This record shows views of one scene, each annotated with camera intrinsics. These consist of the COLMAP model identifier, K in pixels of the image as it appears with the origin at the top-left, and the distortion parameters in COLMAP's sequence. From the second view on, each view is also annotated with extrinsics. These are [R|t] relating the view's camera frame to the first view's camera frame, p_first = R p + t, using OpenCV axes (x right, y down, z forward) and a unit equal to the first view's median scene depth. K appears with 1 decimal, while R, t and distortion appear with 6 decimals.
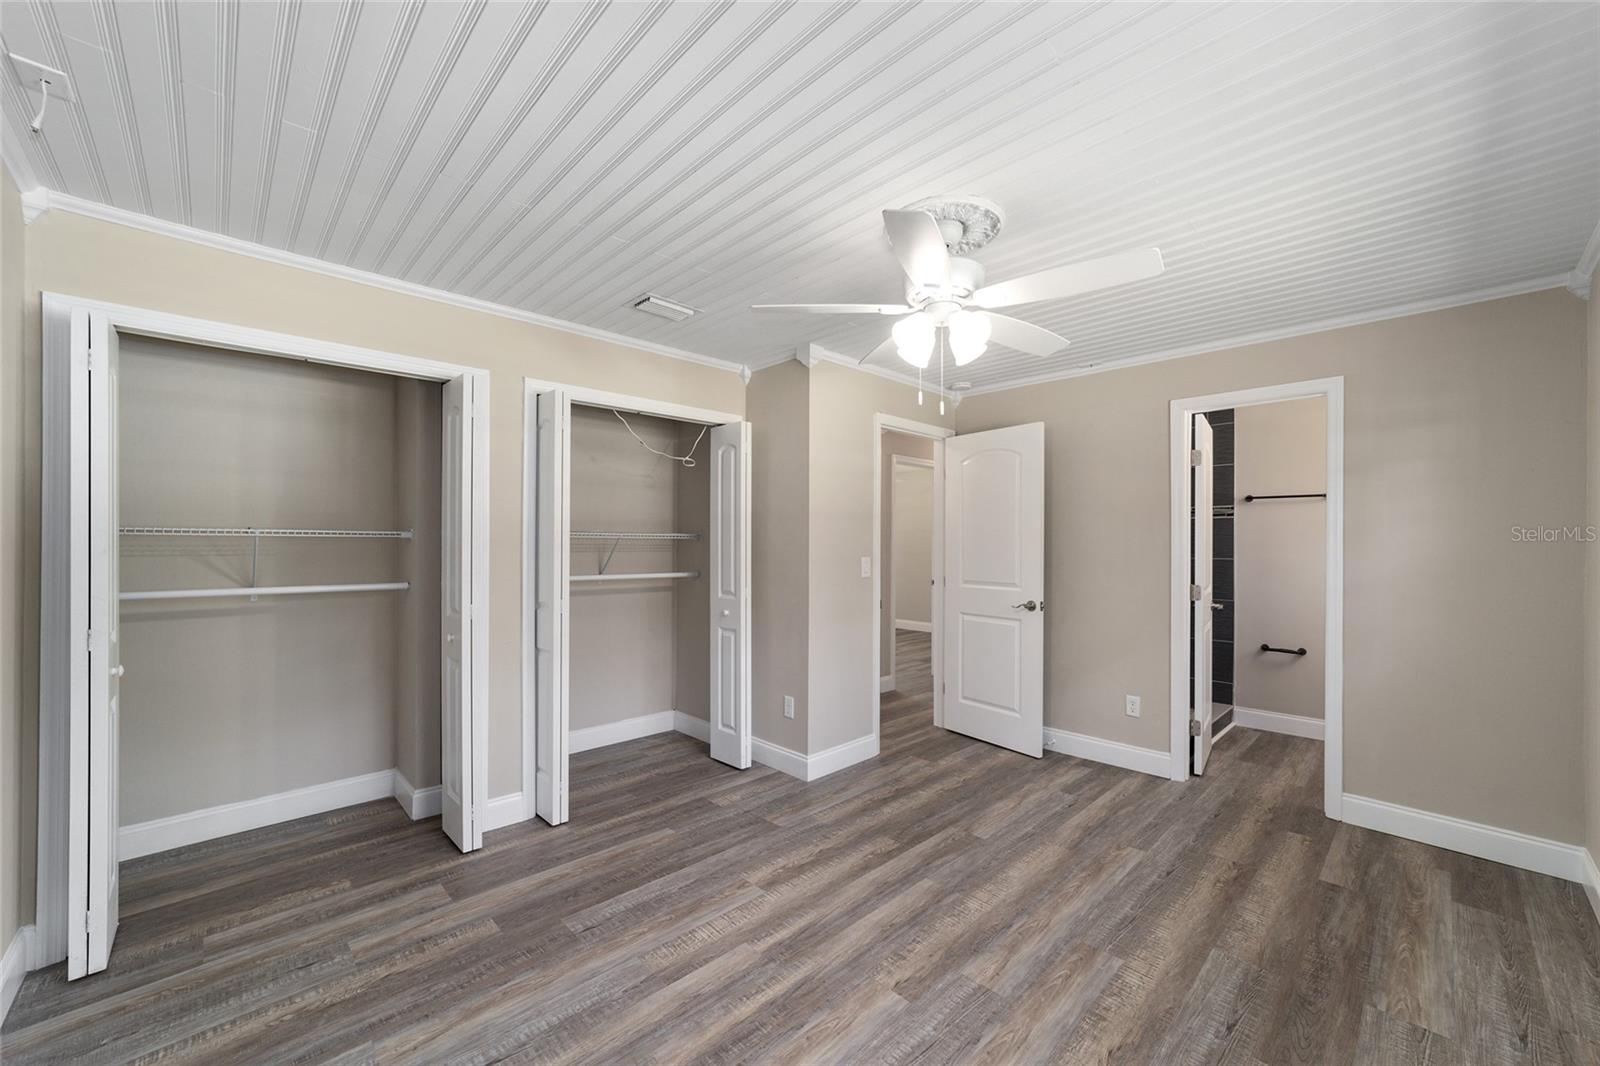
lens RADIAL K [[619.4, 0, 798.2], [0, 619.4, 542.6], [0, 0, 1]] dist [-0.002599, 0.000094]
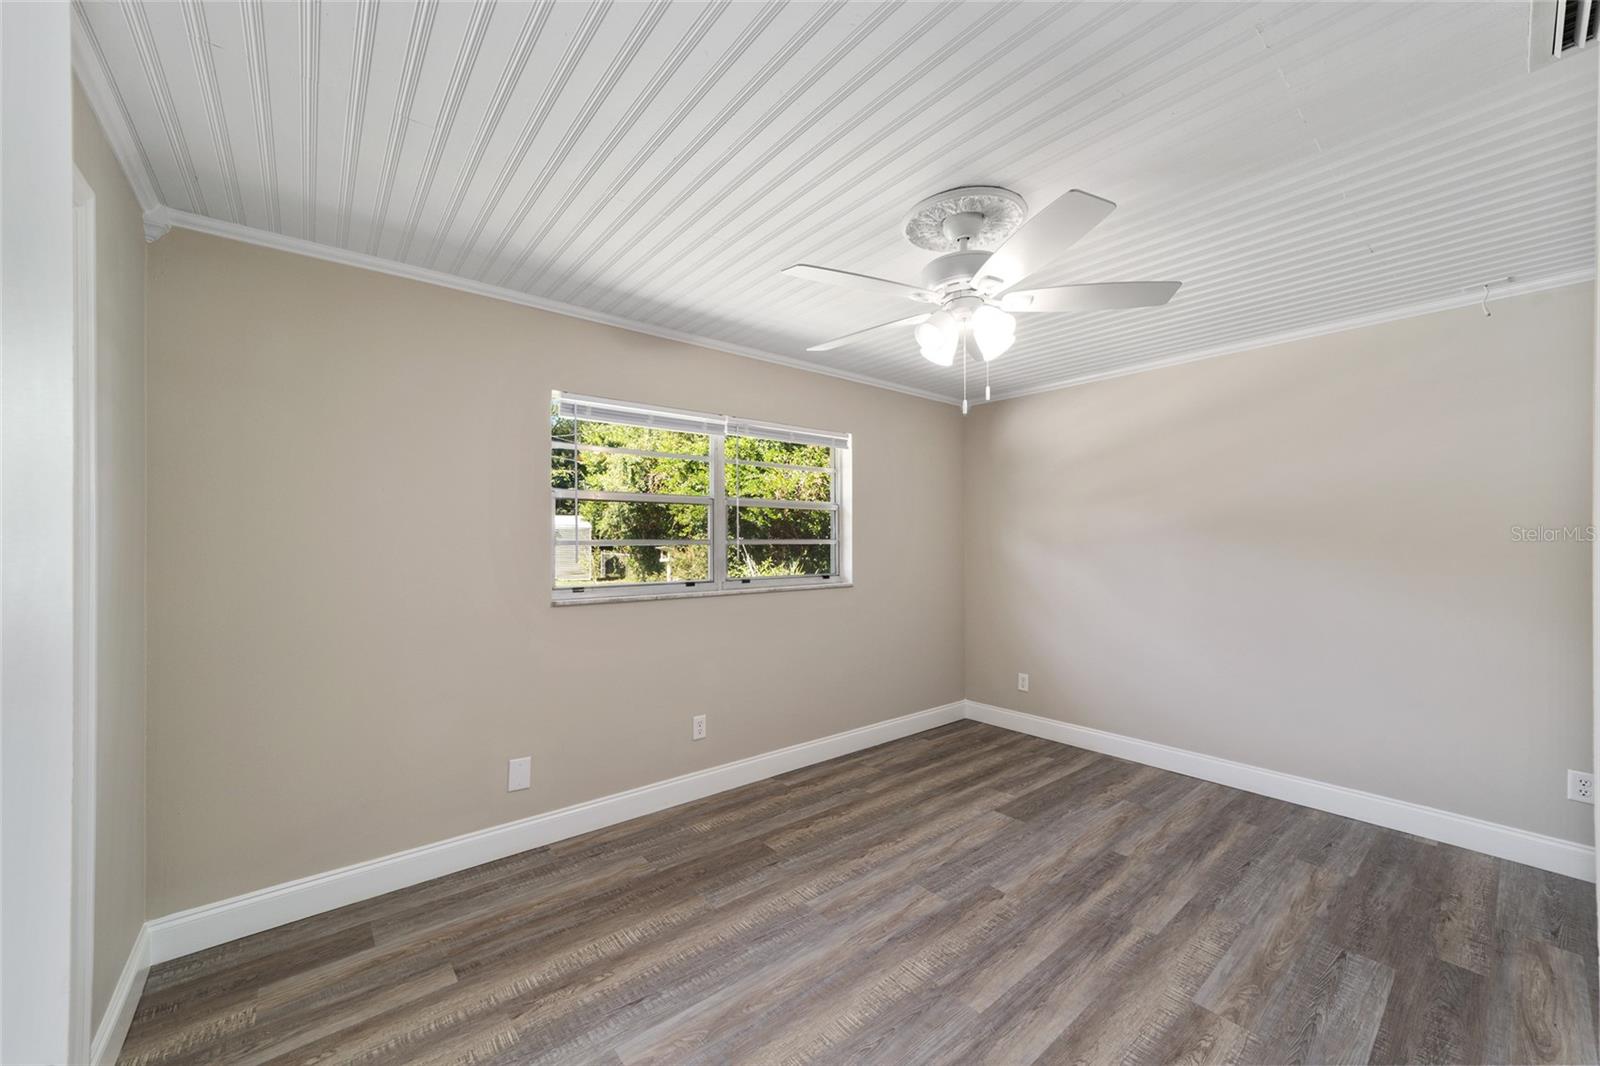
lens RADIAL K [[619.4, 0, 798.2], [0, 619.4, 542.6], [0, 0, 1]] dist [-0.002599, 0.000094]
pose [[-0.997492, -0.003509, 0.070696, 0.445940], [-0.003458, 0.999994, 0.000846, -0.003126], [-0.070699, 0.000600, -0.997498, 2.098678]]
